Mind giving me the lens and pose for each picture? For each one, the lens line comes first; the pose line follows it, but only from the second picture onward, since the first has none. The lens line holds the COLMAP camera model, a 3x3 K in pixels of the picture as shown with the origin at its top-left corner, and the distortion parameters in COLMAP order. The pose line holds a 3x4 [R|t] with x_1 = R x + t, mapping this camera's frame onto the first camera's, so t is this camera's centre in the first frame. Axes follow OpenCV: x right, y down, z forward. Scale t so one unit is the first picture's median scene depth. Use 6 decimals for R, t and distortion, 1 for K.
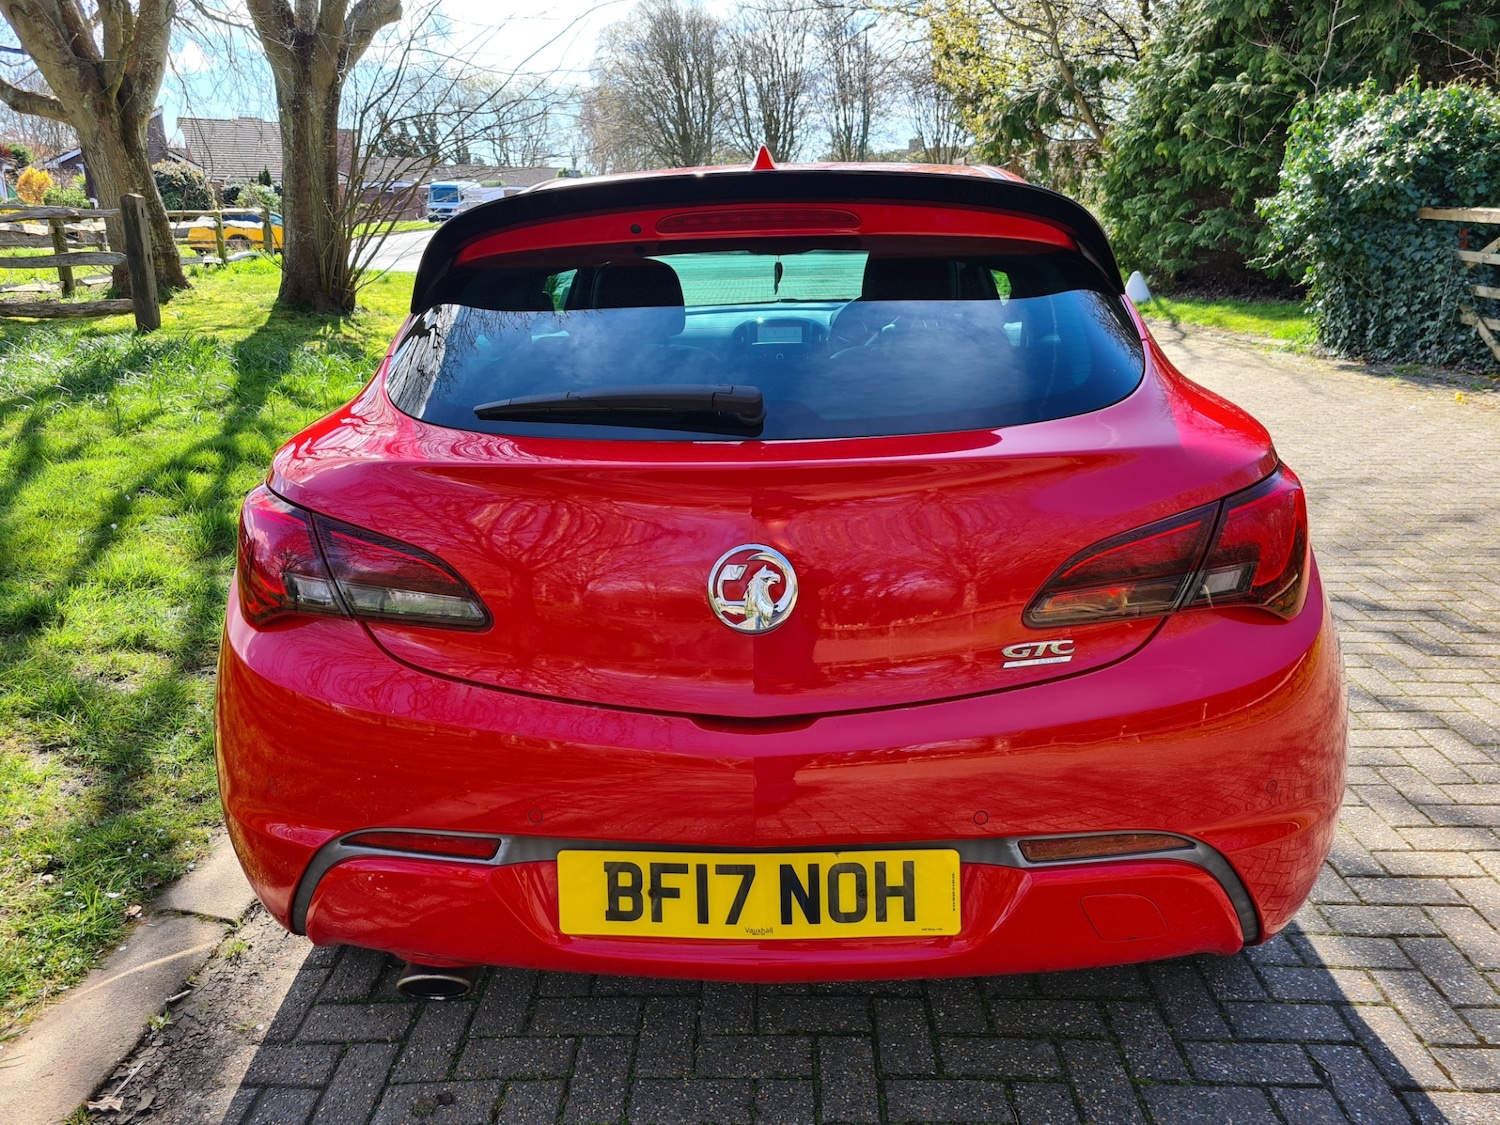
lens RADIAL K [[1118.8, 0, 716.0], [0, 1118.8, 567.9], [0, 0, 1]] dist [0.070491, -0.051849]
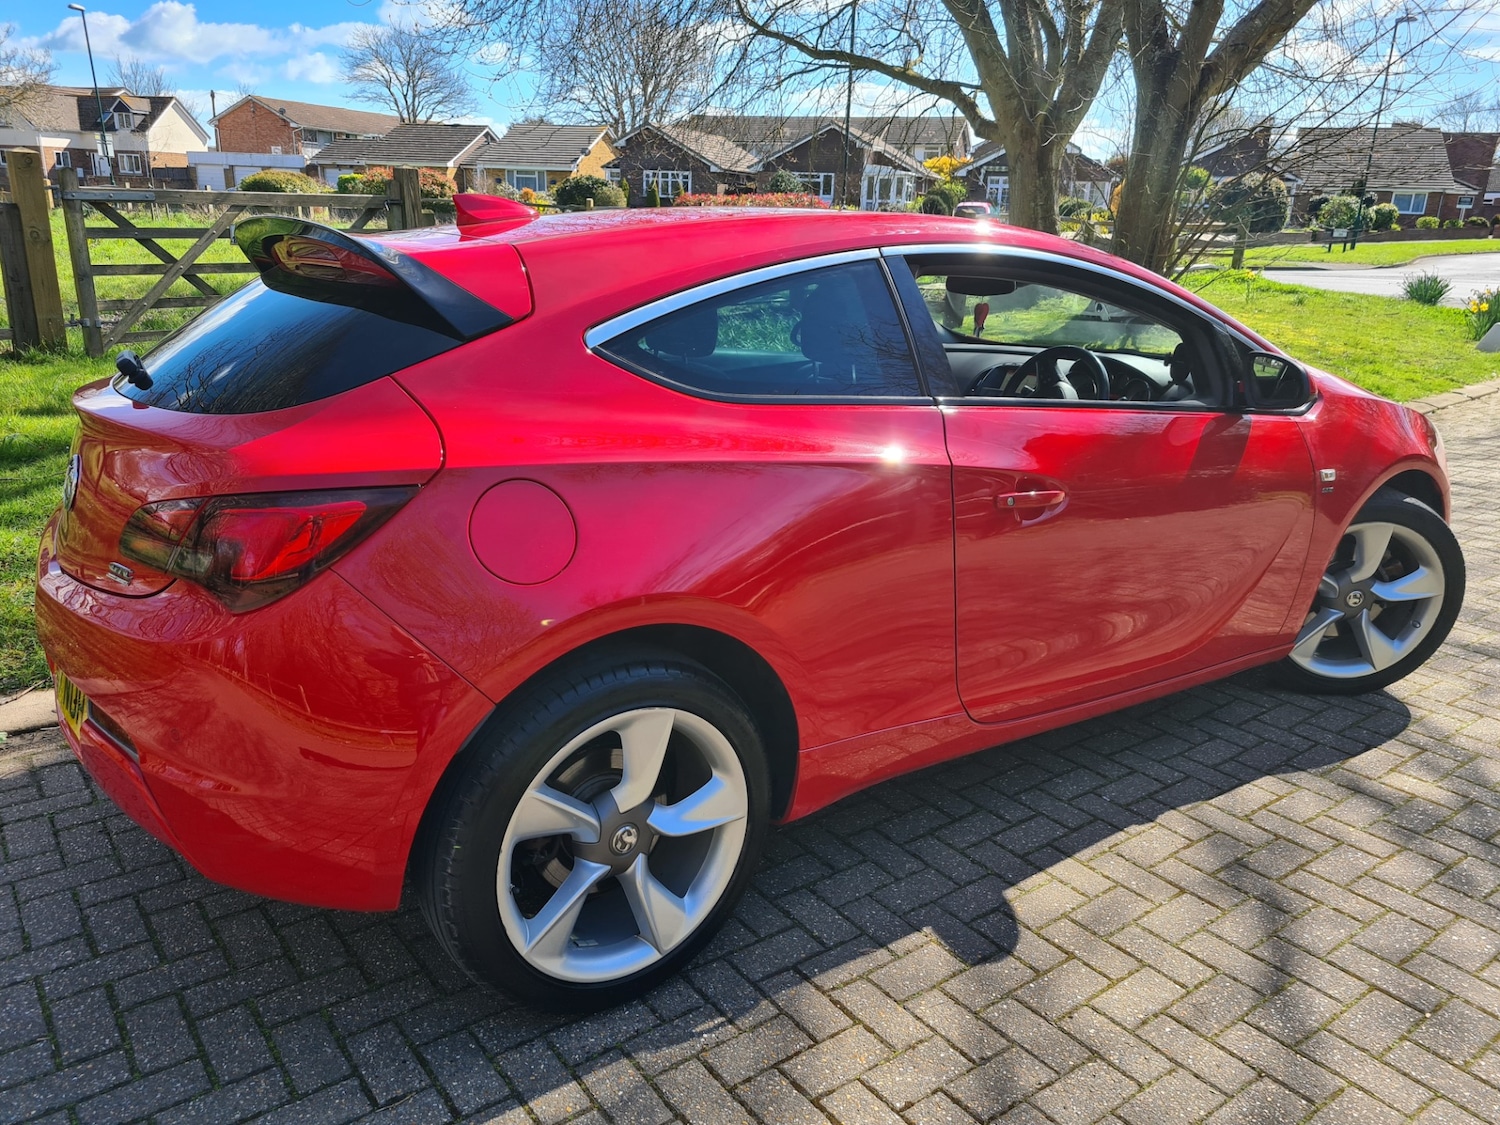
lens RADIAL K [[1118.7, 0, 728.2], [0, 1118.7, 565.9], [0, 0, 1]] dist [0.071952, -0.049080]
pose [[0.624809, 0.259224, -0.736489, 1.173791], [-0.265231, 0.957651, 0.112055, -0.188457], [0.734347, 0.125326, 0.667104, 0.413368]]
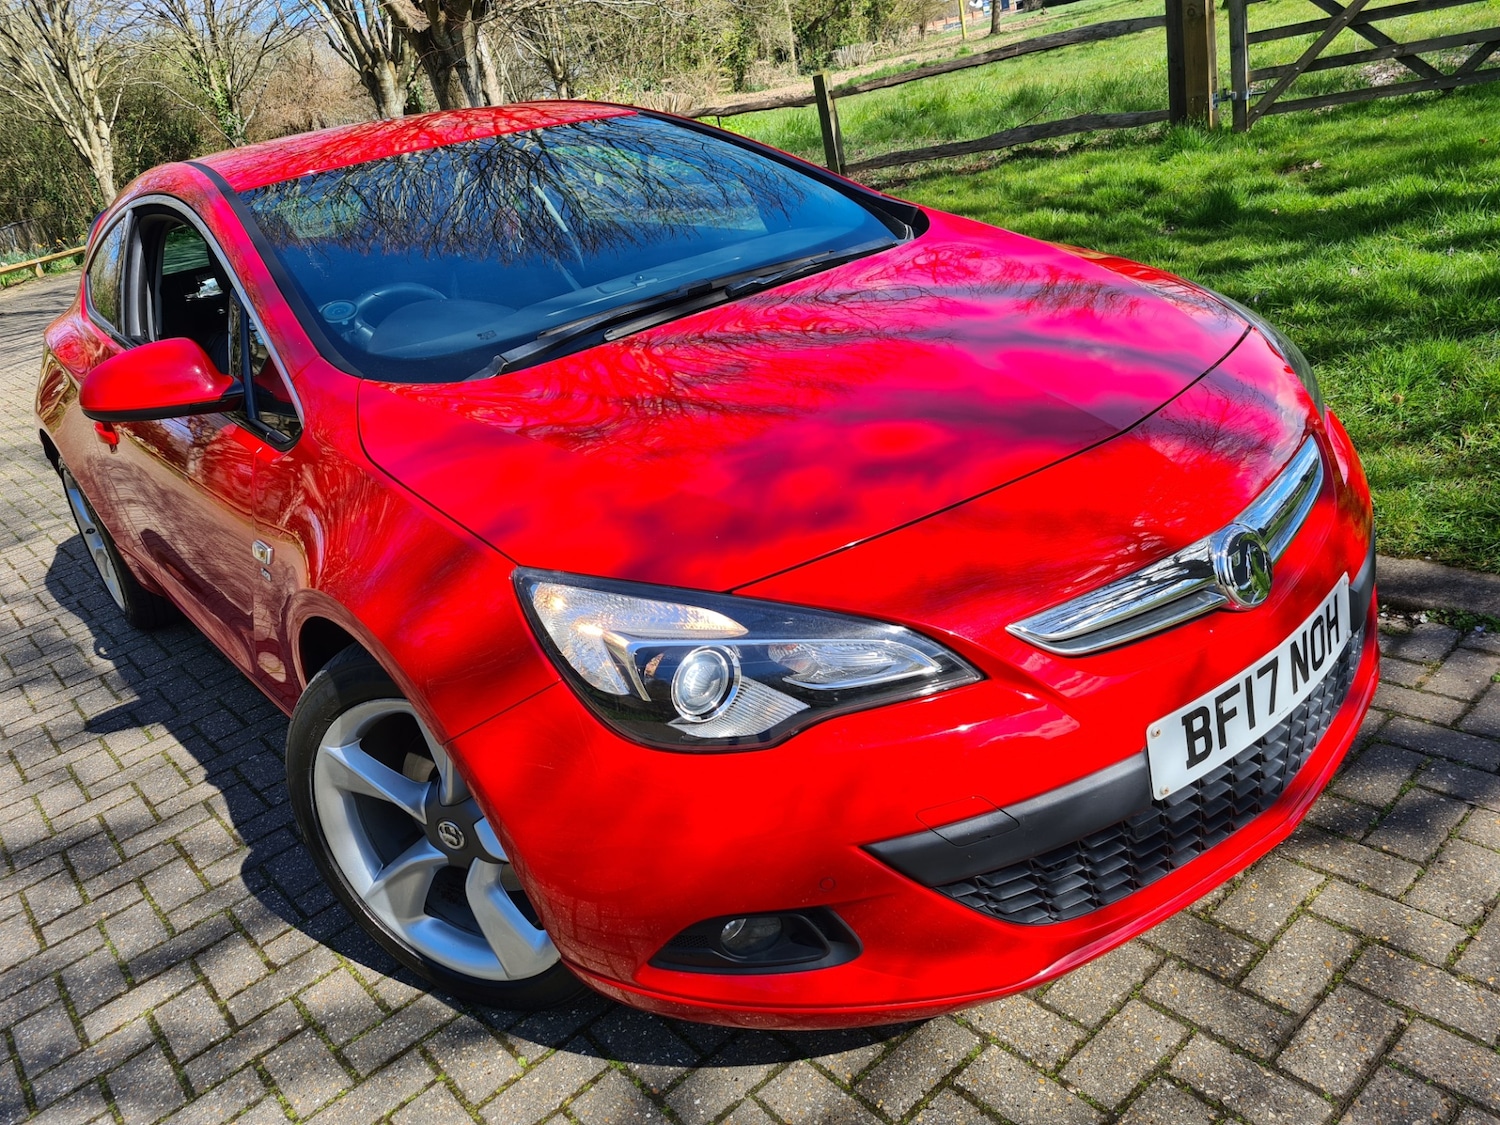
lens RADIAL K [[1113.8, 0, 698.7], [0, 1113.8, 554.1], [0, 0, 1]] dist [0.069786, -0.046634]
pose [[-0.730451, 0.393661, -0.558098, 0.783552], [-0.008350, 0.811959, 0.583654, -0.866220], [0.682914, 0.430991, -0.589809, 2.761564]]
